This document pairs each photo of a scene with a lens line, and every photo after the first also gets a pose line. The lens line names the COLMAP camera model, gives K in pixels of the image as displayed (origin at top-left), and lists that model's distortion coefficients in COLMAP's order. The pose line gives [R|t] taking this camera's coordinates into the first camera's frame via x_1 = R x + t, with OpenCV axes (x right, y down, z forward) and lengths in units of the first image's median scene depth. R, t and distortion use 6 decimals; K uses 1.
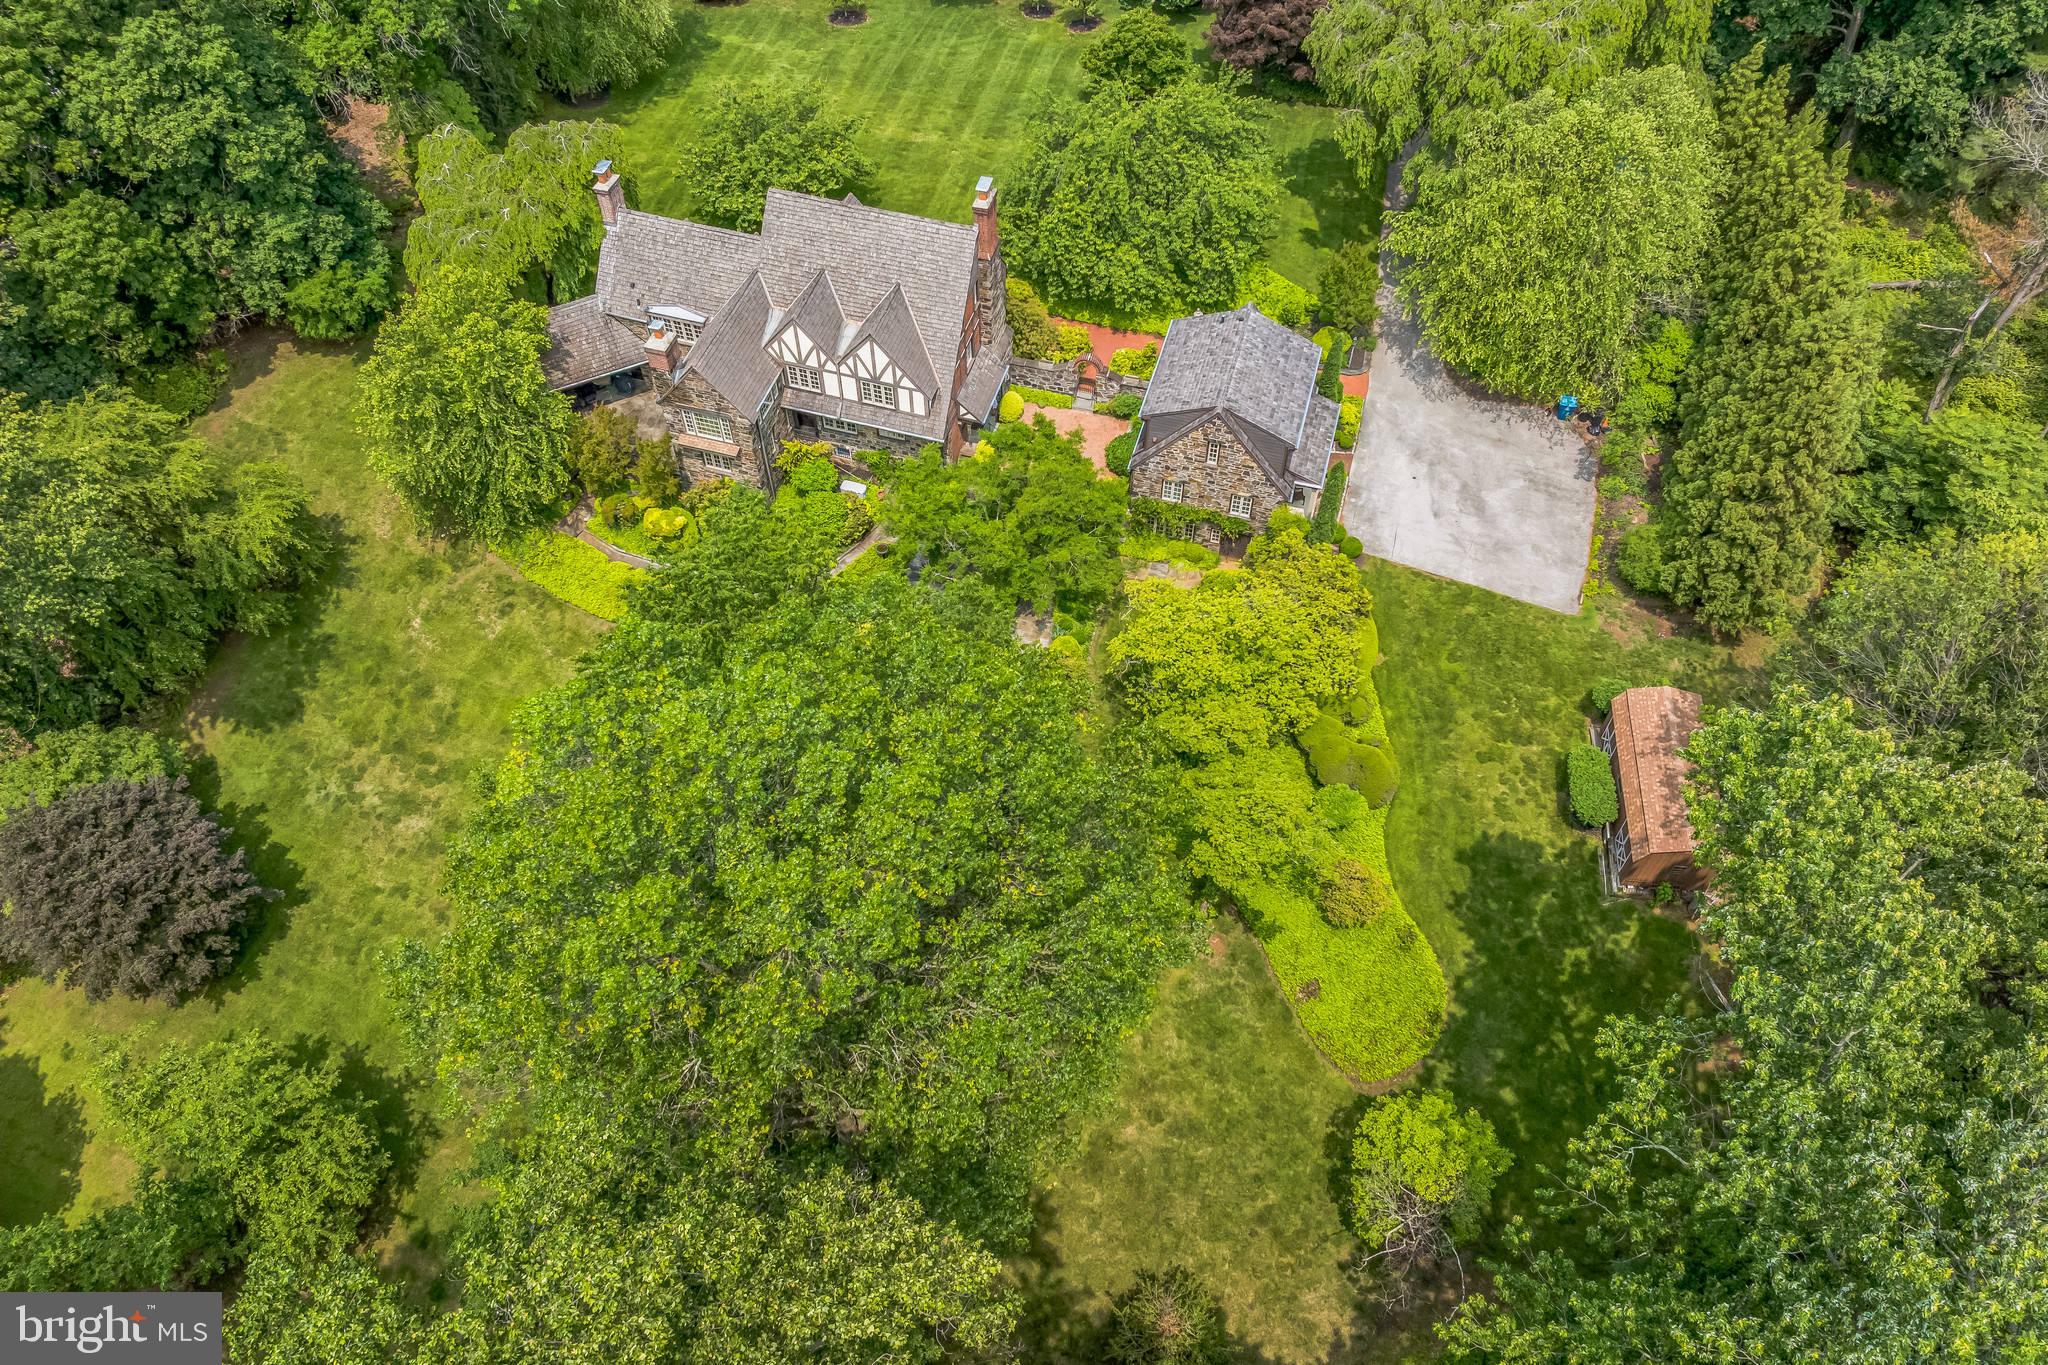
lens RADIAL K [[1440.9, 0, 1032.4], [0, 1440.9, 674.2], [0, 0, 1]] dist [-0.039444, 0.004471]
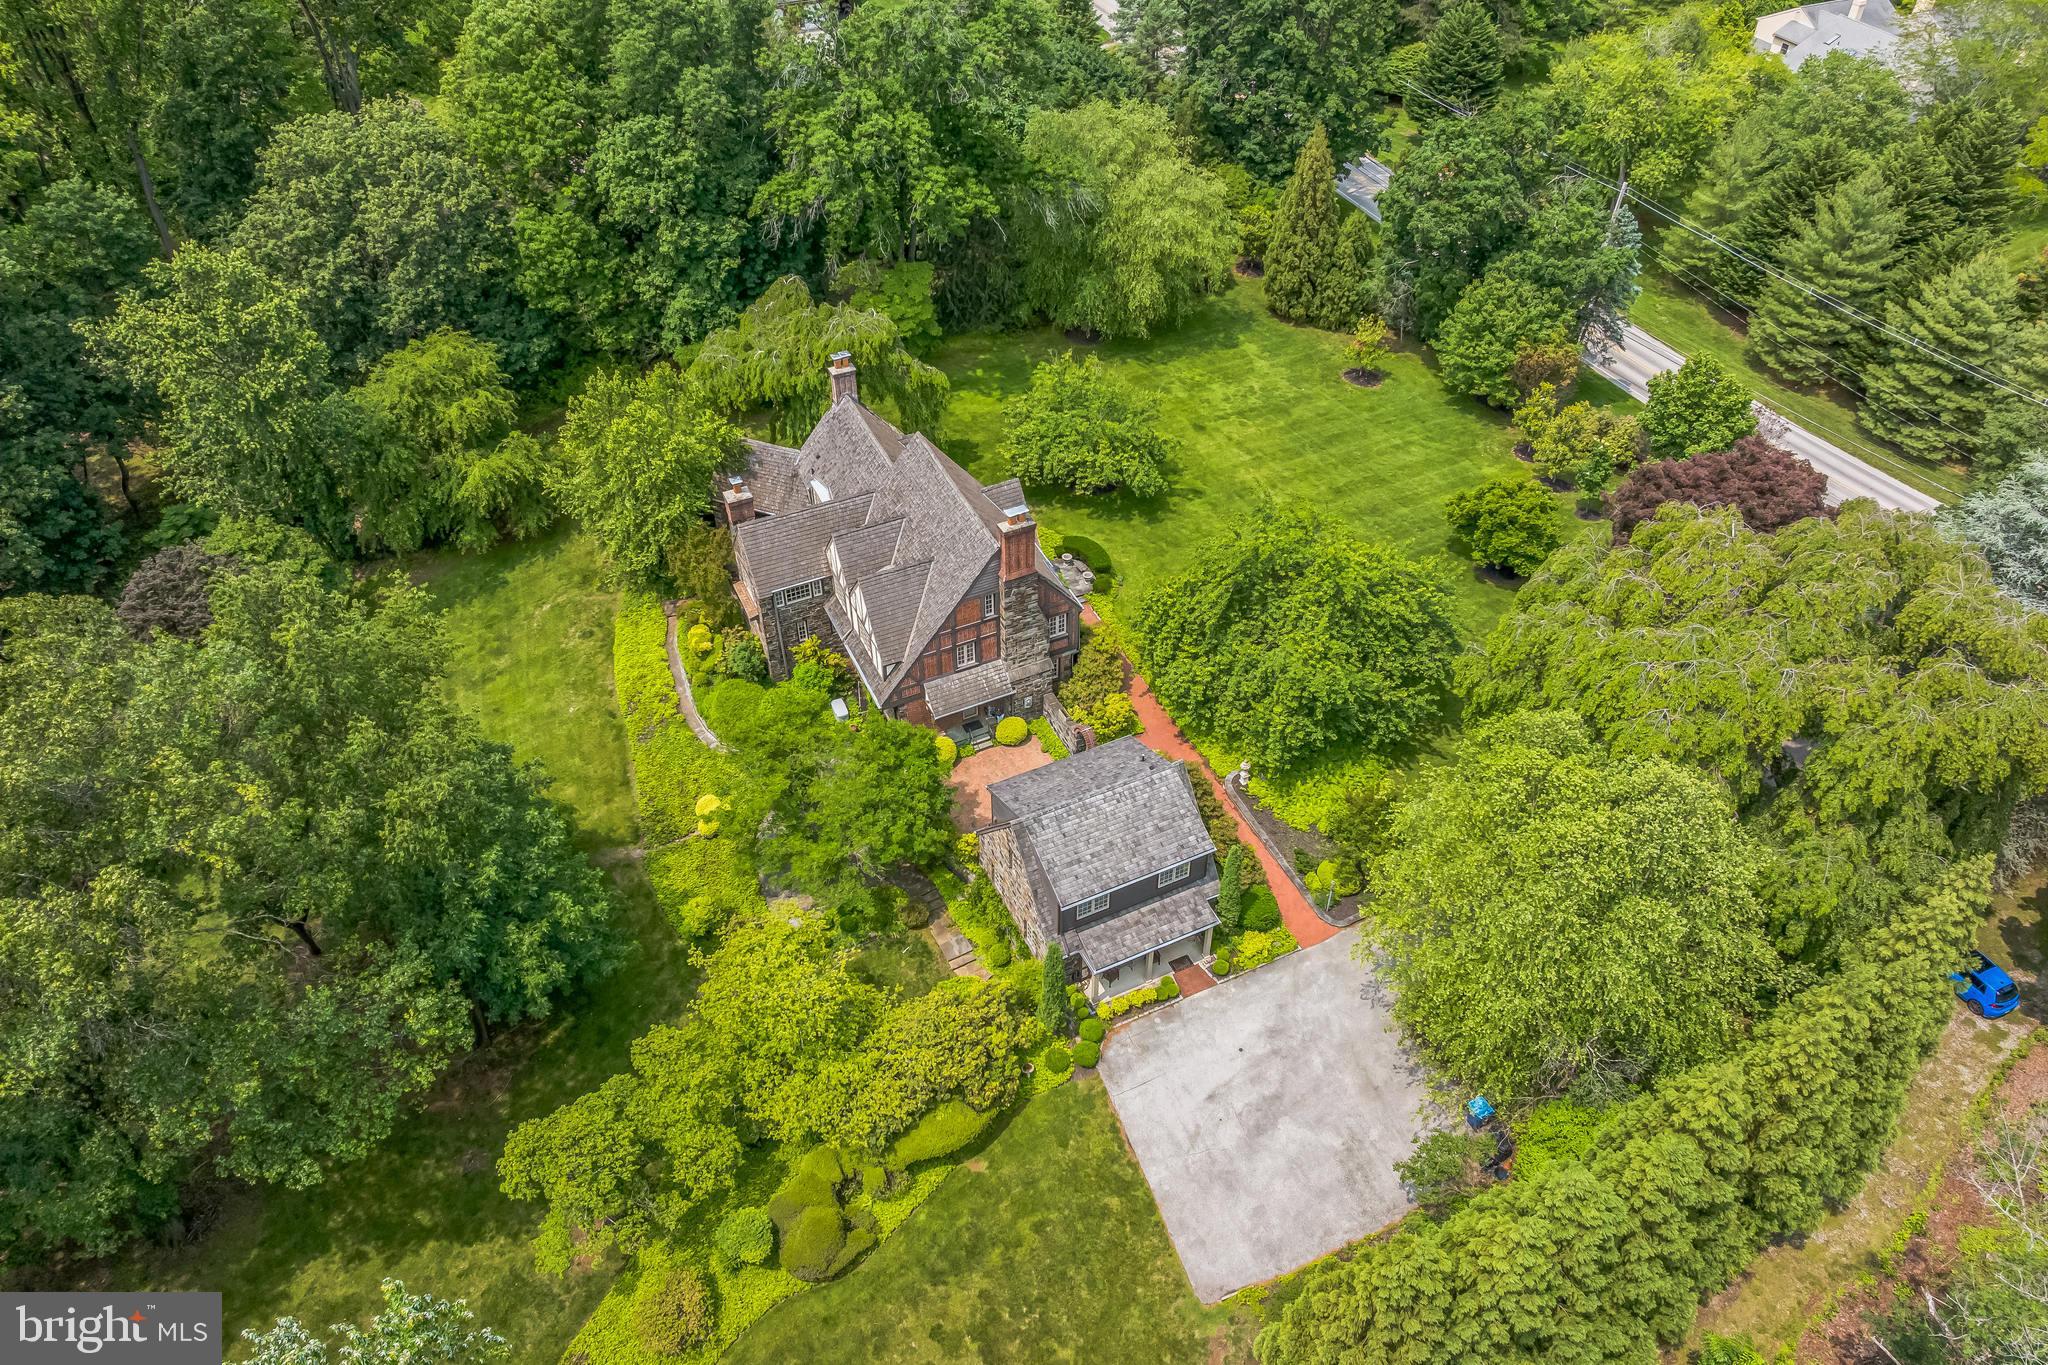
lens RADIAL K [[1440.9, 0, 1040.0], [0, 1440.9, 668.8], [0, 0, 1]] dist [-0.039444, 0.004471]
pose [[0.665984, 0.500996, -0.552692, 0.562462], [-0.595911, 0.802991, 0.009820, -0.264722], [0.448726, 0.322815, 0.833328, 0.207732]]
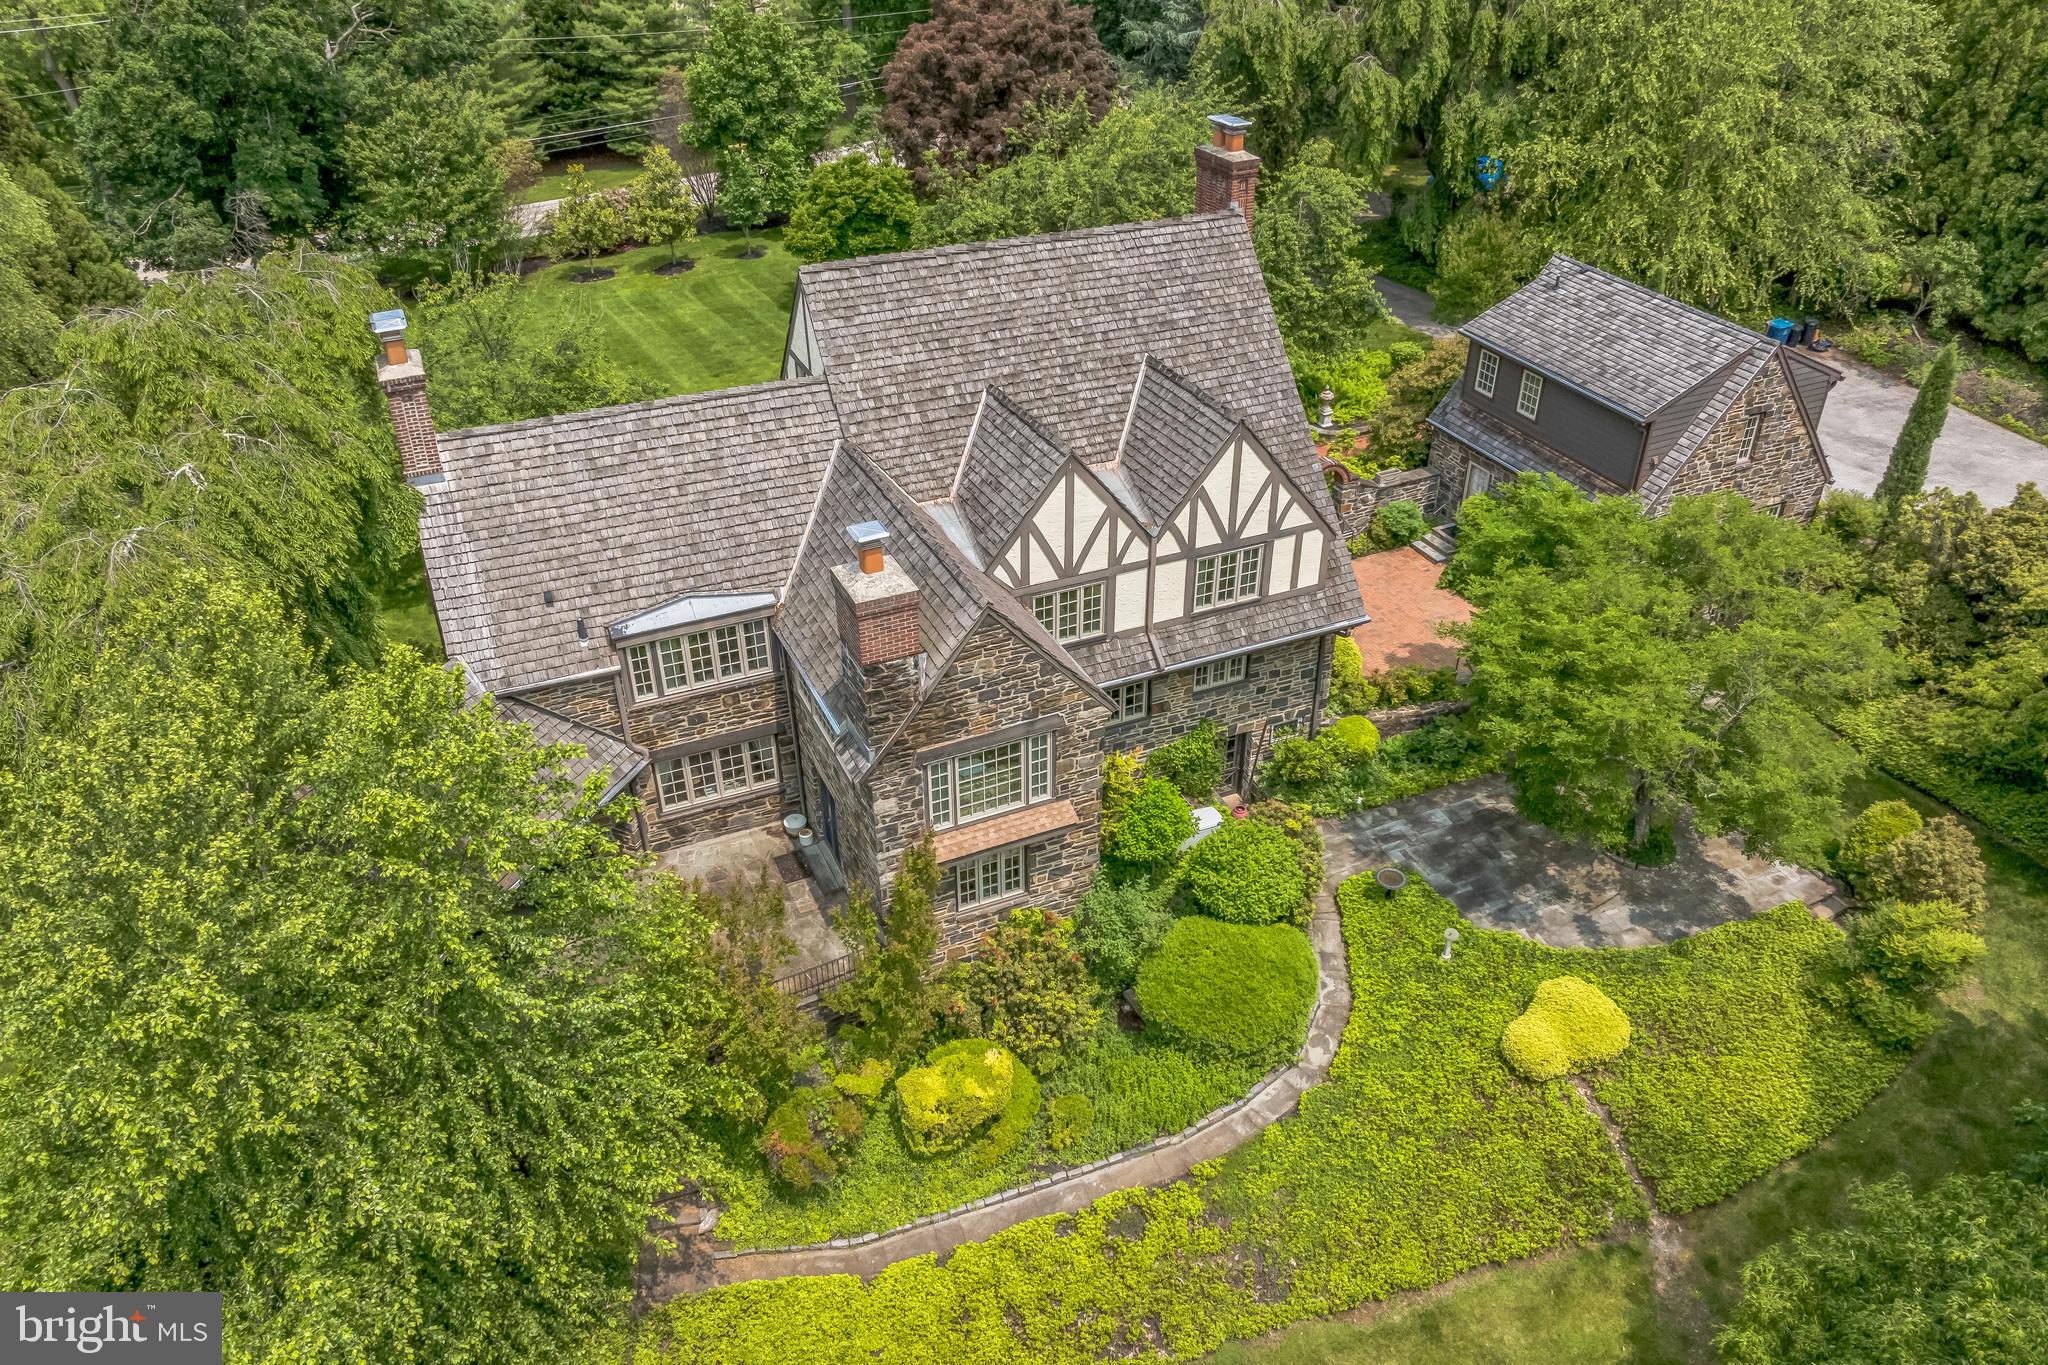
lens RADIAL K [[1440.9, 0, 1021.3], [0, 1440.9, 670.4], [0, 0, 1]] dist [-0.039444, 0.004471]
pose [[0.757801, -0.362373, 0.542607, -0.417092], [0.525813, 0.831551, -0.179006, -0.124987], [-0.386339, 0.420962, 0.820691, 0.673290]]
